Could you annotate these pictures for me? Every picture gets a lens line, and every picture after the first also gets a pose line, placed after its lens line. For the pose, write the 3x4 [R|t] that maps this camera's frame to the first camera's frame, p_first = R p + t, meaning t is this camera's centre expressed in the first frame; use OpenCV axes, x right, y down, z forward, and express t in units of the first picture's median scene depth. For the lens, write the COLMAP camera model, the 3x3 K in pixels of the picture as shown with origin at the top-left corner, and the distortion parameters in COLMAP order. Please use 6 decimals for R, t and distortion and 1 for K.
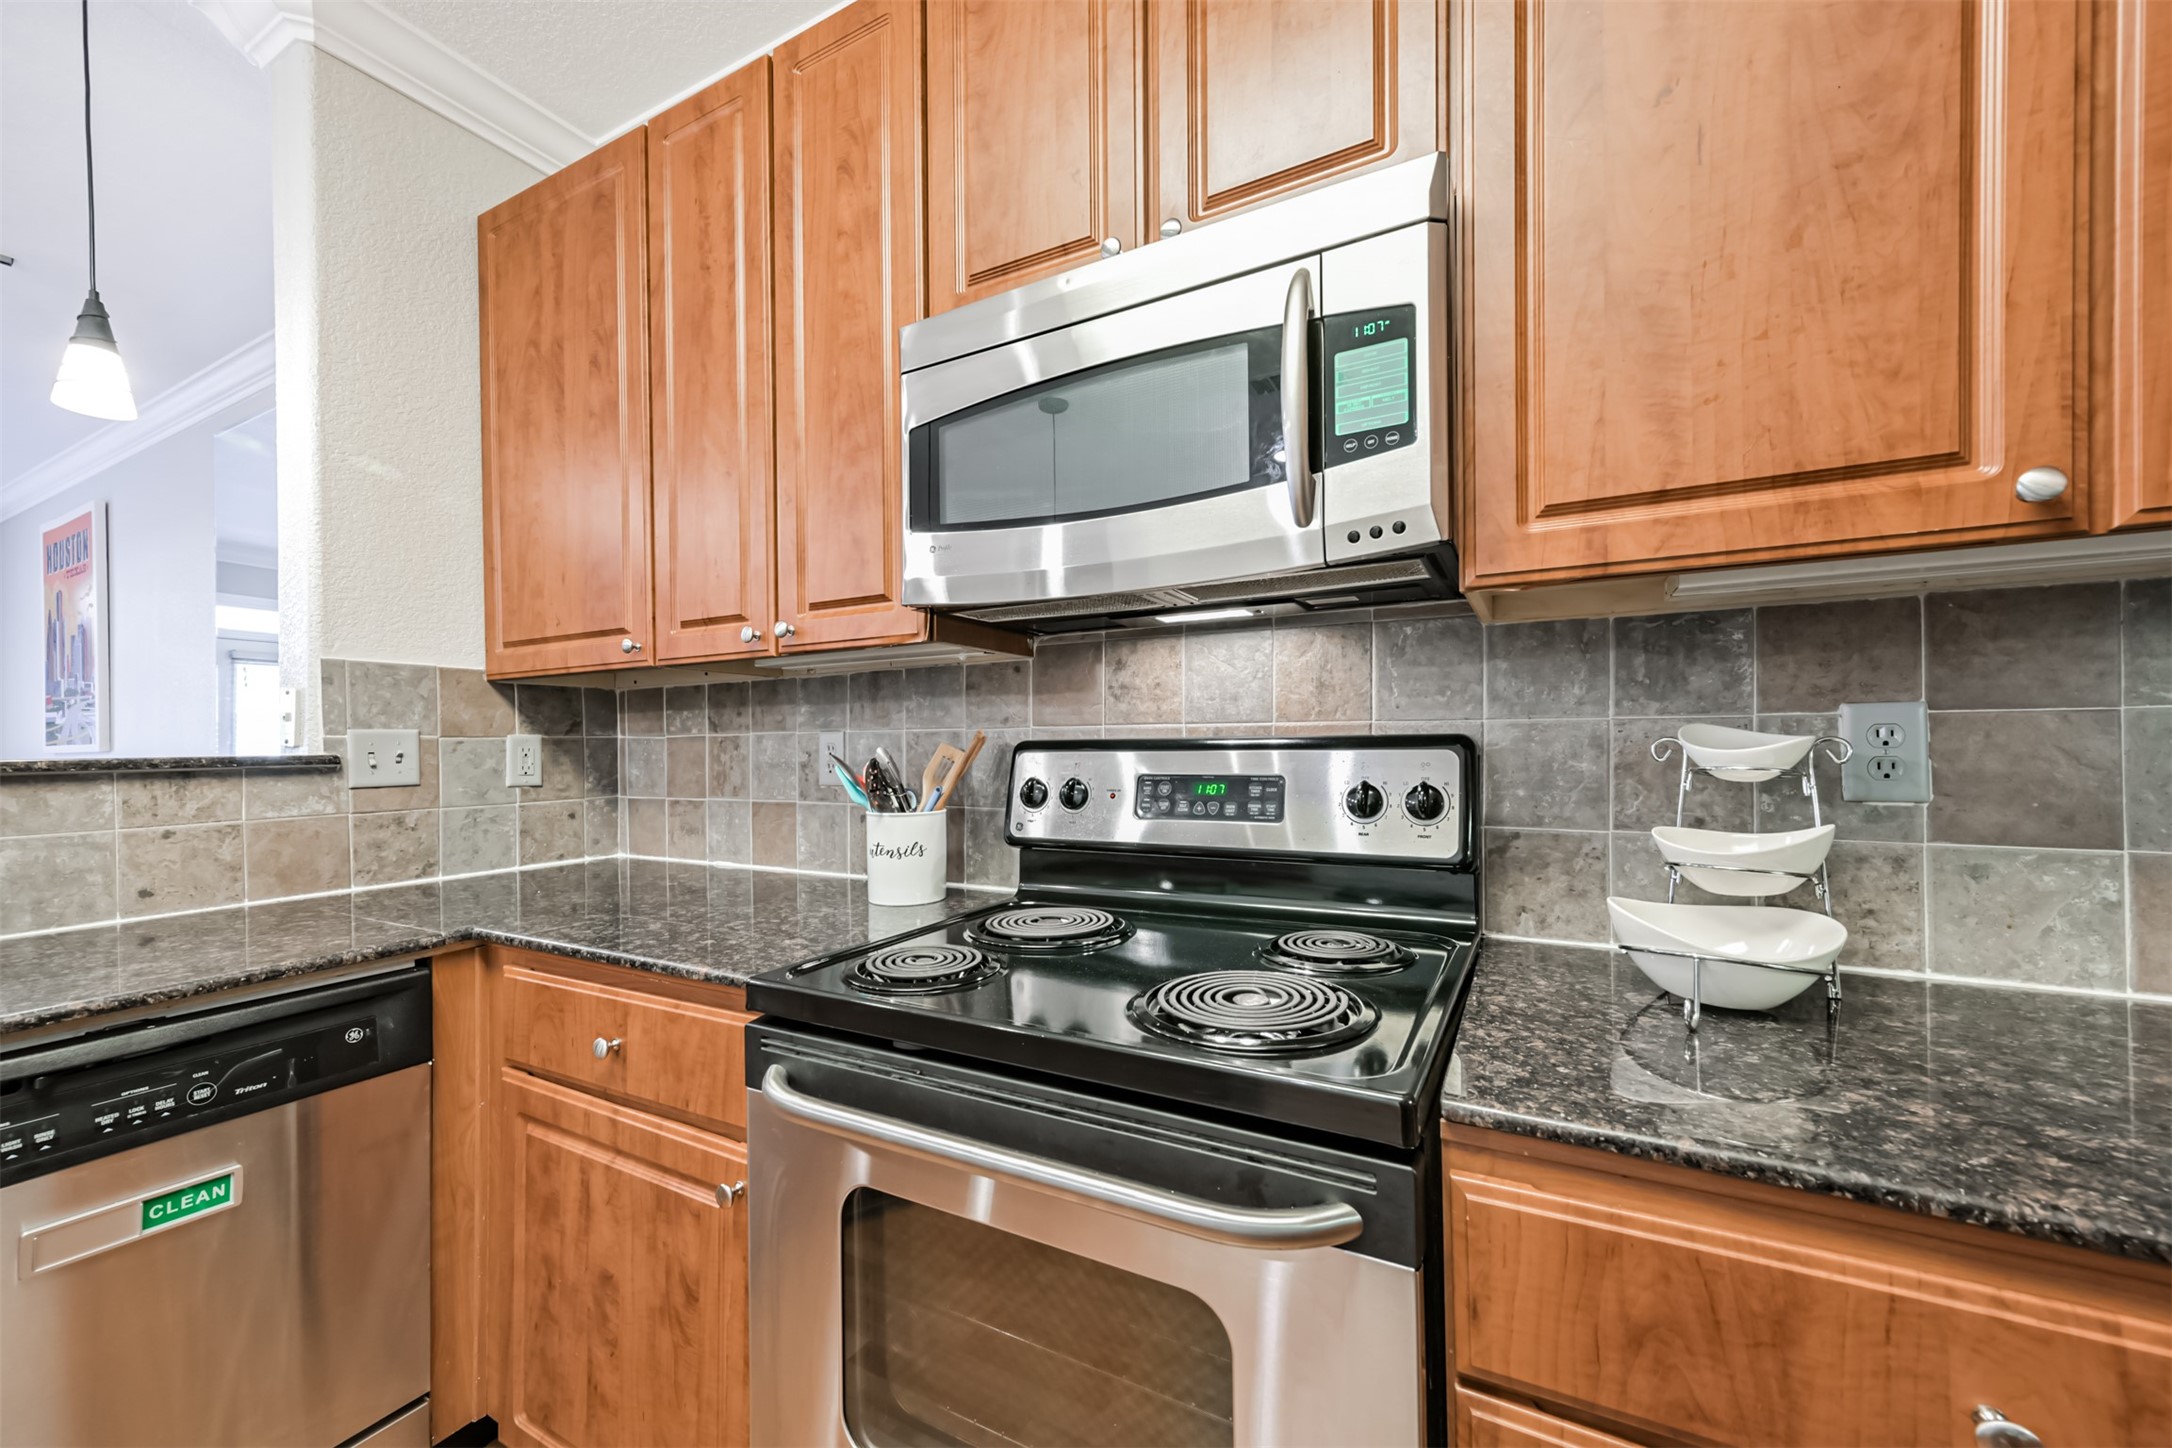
lens RADIAL K [[840.6, 0, 1091.2], [0, 840.6, 745.3], [0, 0, 1]] dist [0.012909, 0.000182]
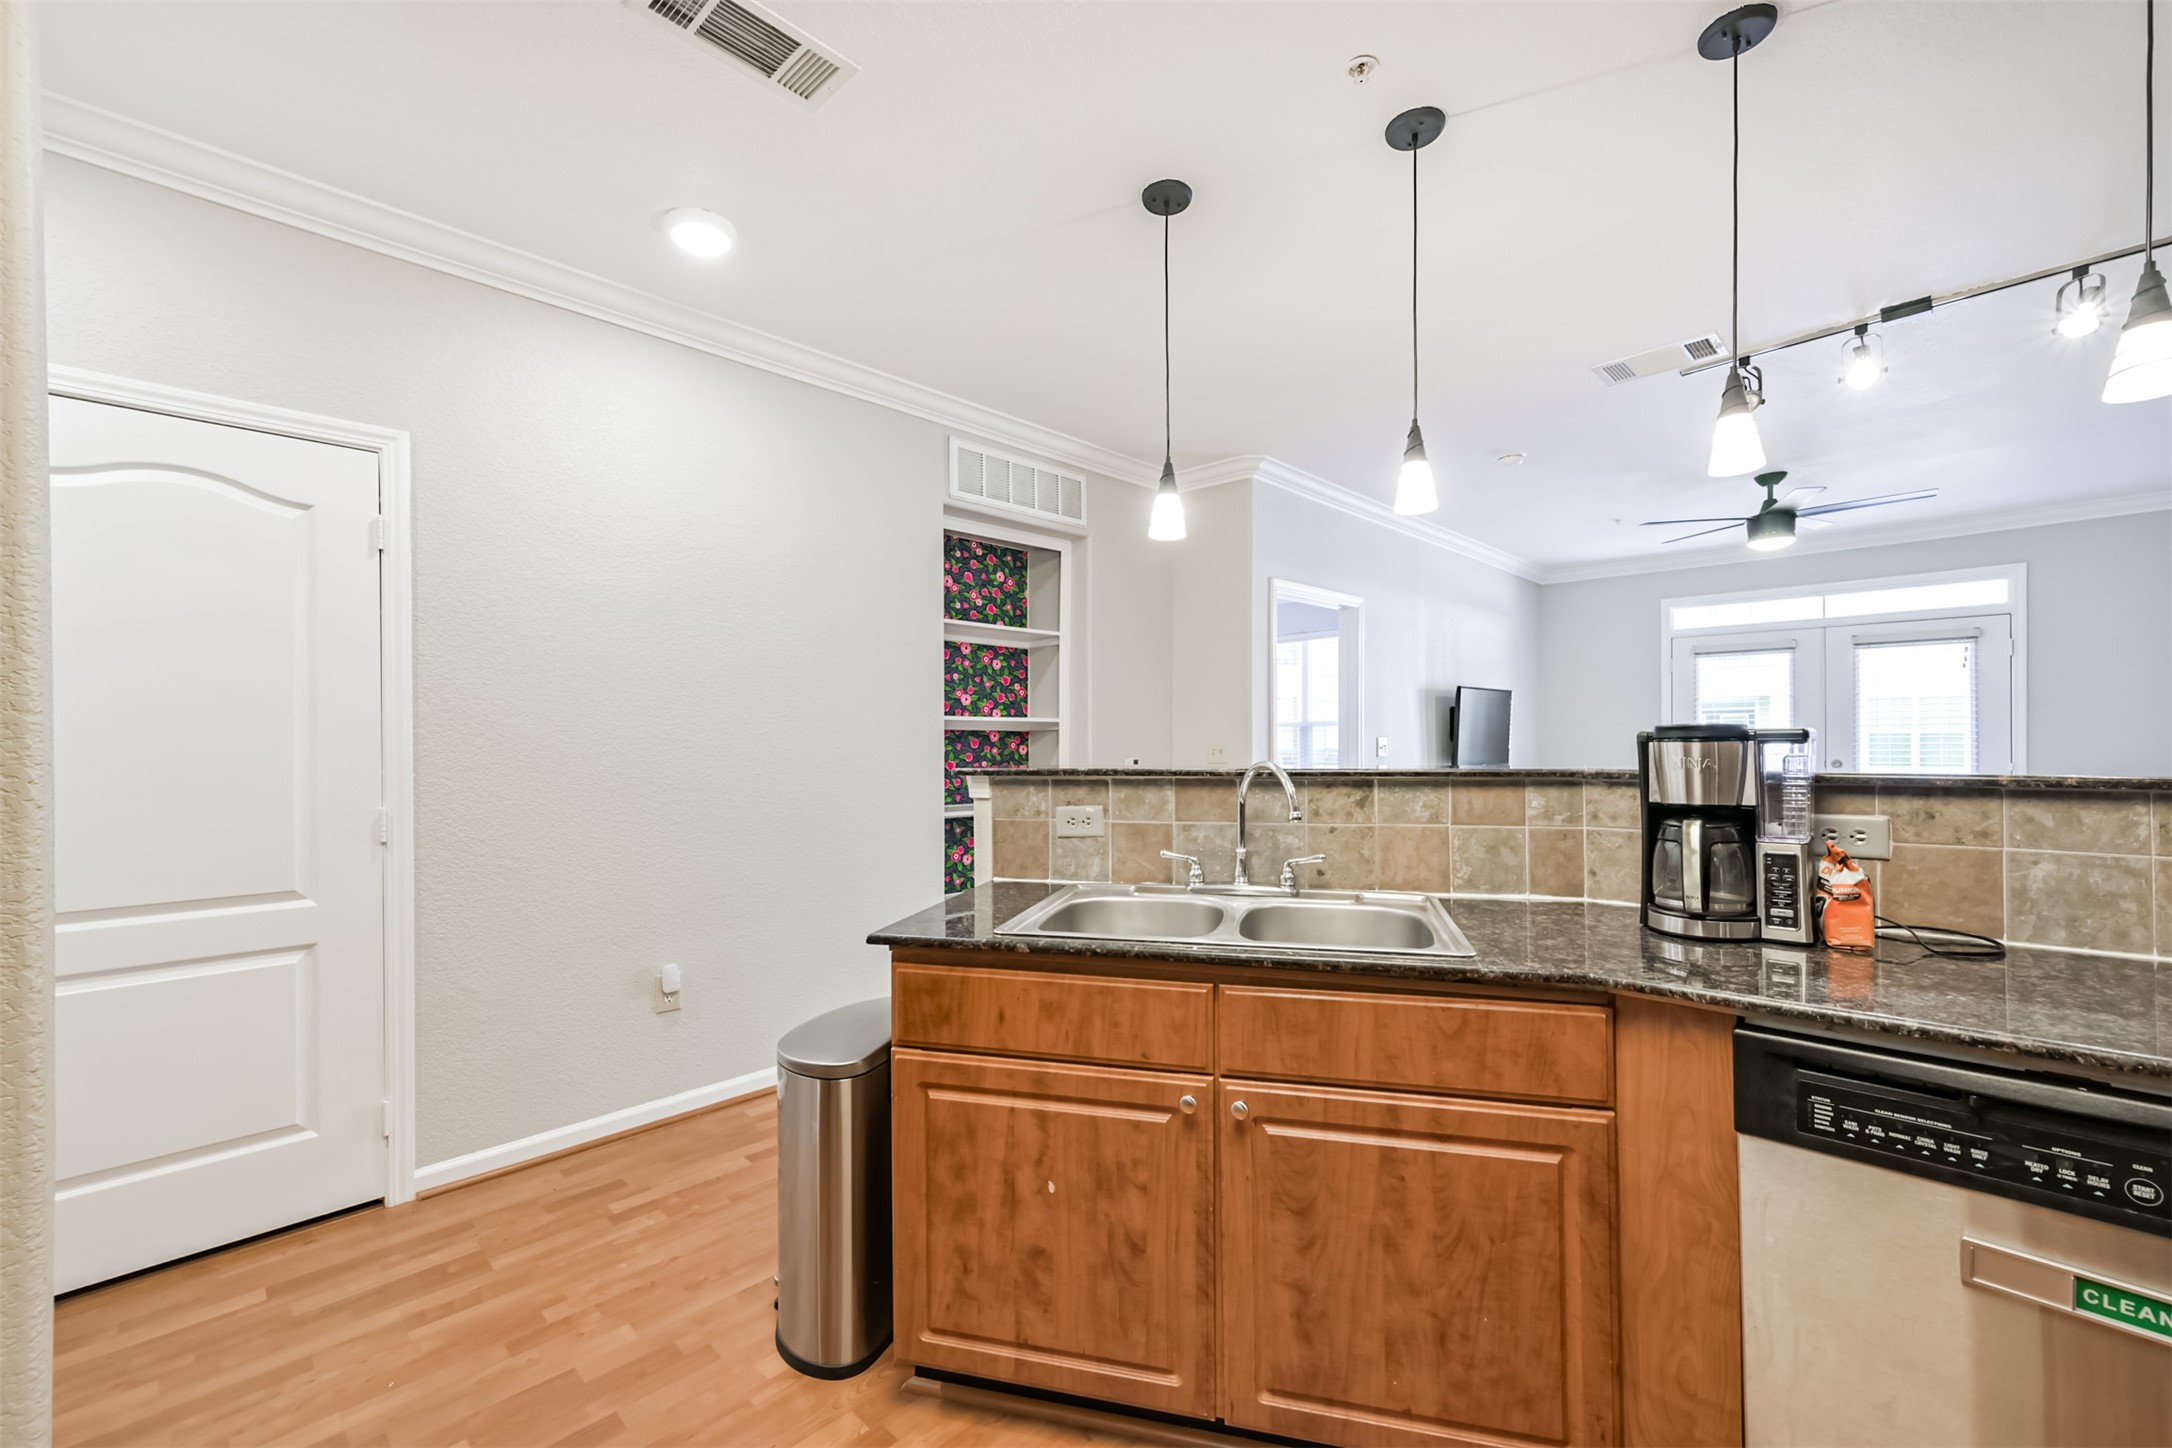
lens RADIAL K [[889.7, 0, 1092.3], [0, 889.7, 738.0], [0, 0, 1]] dist [0.003613, 0.000677]
pose [[-0.269122, 0.011510, -0.963037, 0.064846], [0.009449, 0.999912, 0.009310, -0.042842], [0.963060, -0.006594, -0.269207, 0.169947]]
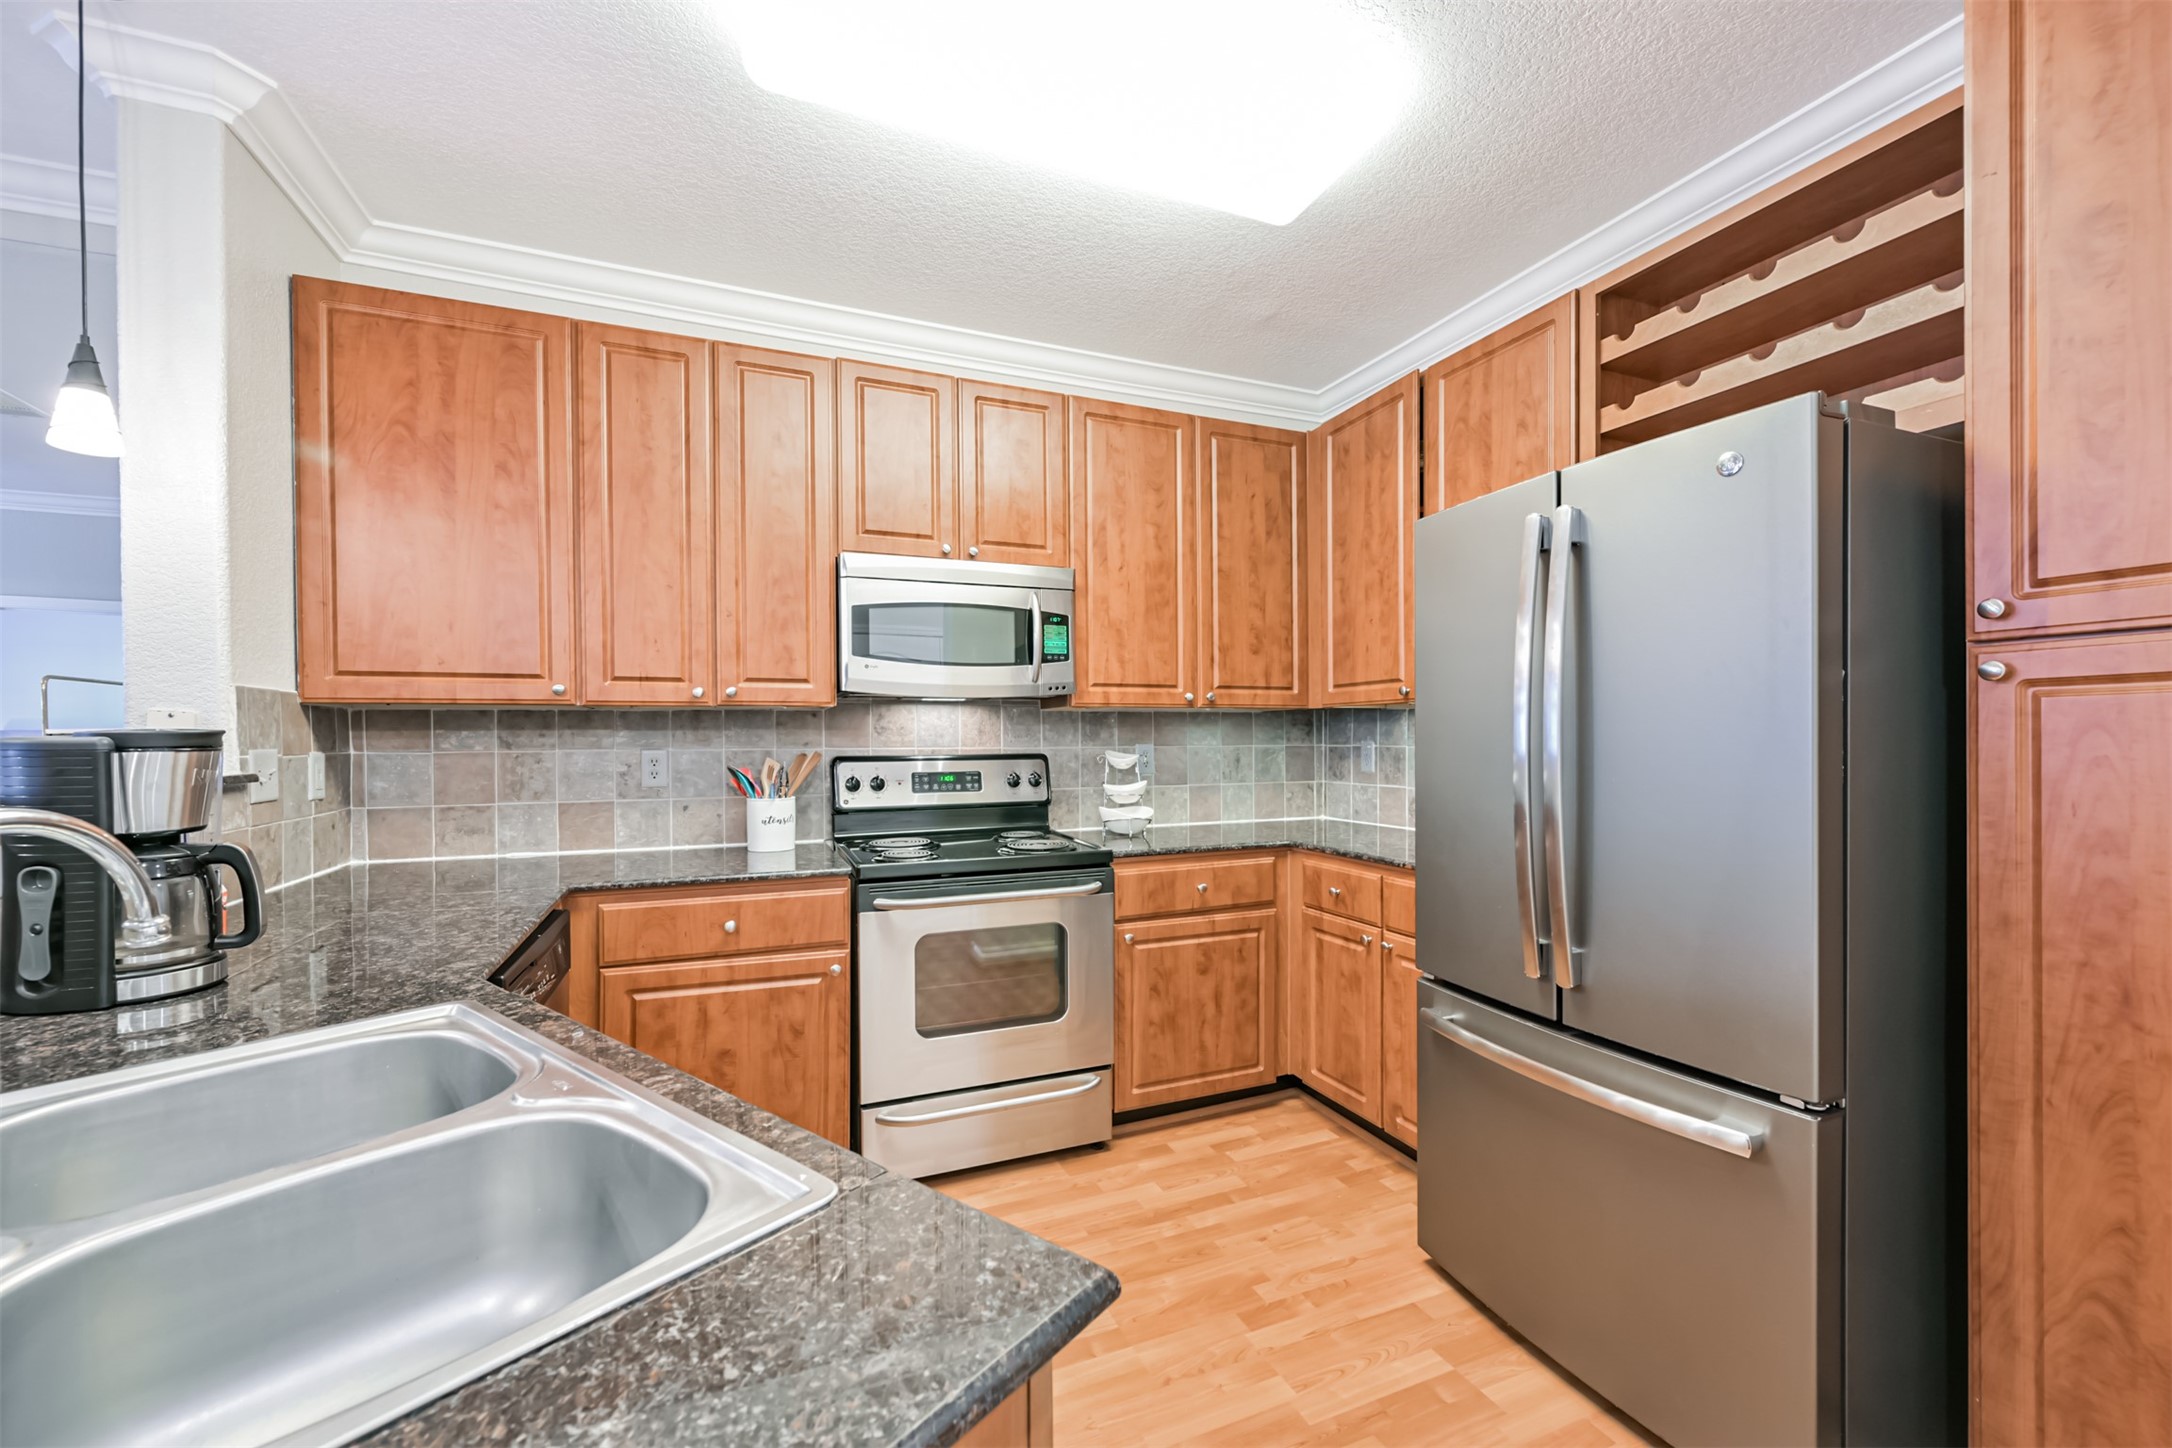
lens RADIAL K [[864.8, 0, 1091.9], [0, 864.8, 744.7], [0, 0, 1]] dist [-0.002204, -0.000170]
pose [[0.623610, 0.001651, 0.781734, -1.205706], [-0.001045, 0.999999, -0.001278, -0.028663], [-0.781735, -0.000020, 0.623611, -0.614227]]
